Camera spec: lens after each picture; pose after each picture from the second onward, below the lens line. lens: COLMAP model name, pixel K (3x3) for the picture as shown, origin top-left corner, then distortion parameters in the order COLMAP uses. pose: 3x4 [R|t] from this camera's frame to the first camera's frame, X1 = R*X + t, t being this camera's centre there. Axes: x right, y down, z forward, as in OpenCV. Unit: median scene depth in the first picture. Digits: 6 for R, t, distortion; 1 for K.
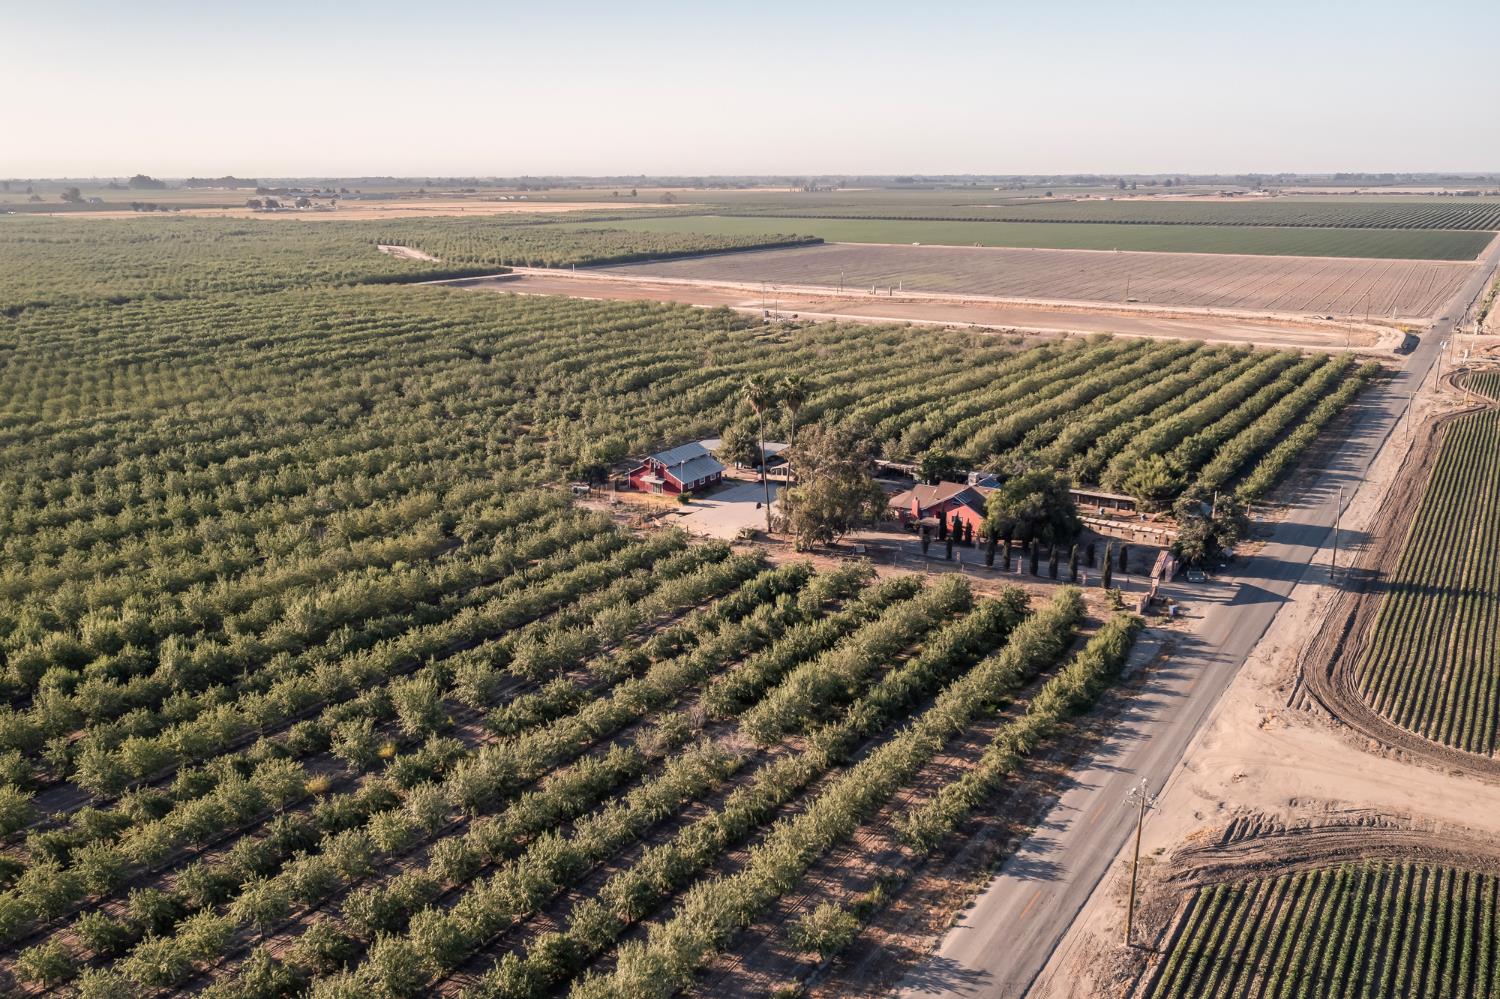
lens RADIAL K [[1199.9, 0, 750.0], [0, 1199.9, 499.5], [0, 0, 1]] dist [-0.016787, 0.006179]
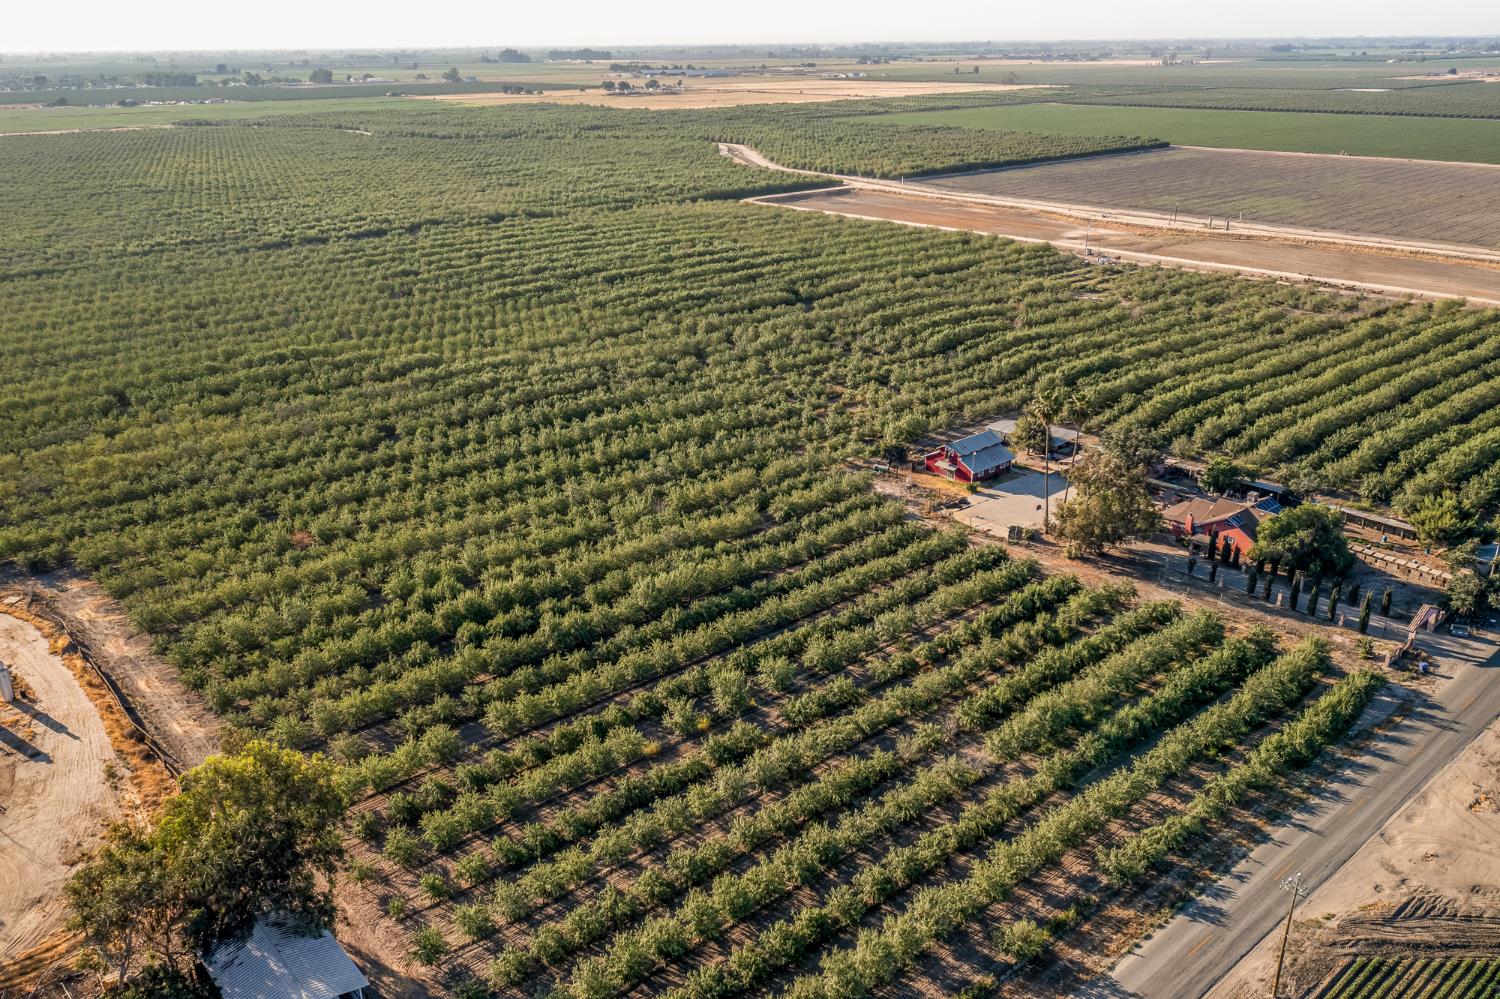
lens RADIAL K [[1199.9, 0, 750.0], [0, 1199.9, 499.5], [0, 0, 1]] dist [-0.016787, 0.006179]
pose [[0.963682, 0.096349, -0.249065, 0.030772], [-0.070813, 0.991456, 0.109550, -0.126370], [0.257492, -0.087934, 0.962271, -0.148363]]
